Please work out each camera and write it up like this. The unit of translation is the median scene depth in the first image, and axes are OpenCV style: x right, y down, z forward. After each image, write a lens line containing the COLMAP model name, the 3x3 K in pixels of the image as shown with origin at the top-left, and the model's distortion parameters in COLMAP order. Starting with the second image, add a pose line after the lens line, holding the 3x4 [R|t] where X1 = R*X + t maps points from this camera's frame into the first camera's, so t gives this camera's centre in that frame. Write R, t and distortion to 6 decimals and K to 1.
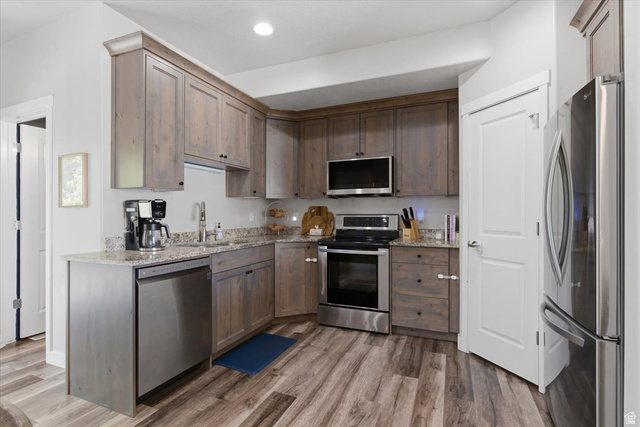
lens RADIAL K [[313.2, 0, 318.5], [0, 313.2, 214.3], [0, 0, 1]] dist [0.003009, 0.000382]
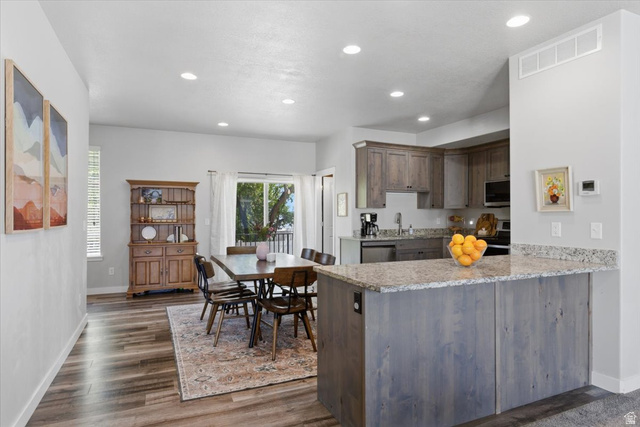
lens RADIAL K [[366.5, 0, 318.9], [0, 366.5, 213.7], [0, 0, 1]] dist [0.000310, 0.000011]
pose [[0.738617, -0.003620, -0.674116, 0.702562], [0.000212, 0.999987, -0.005138, -0.023000], [0.674125, 0.003652, 0.738608, -0.855785]]
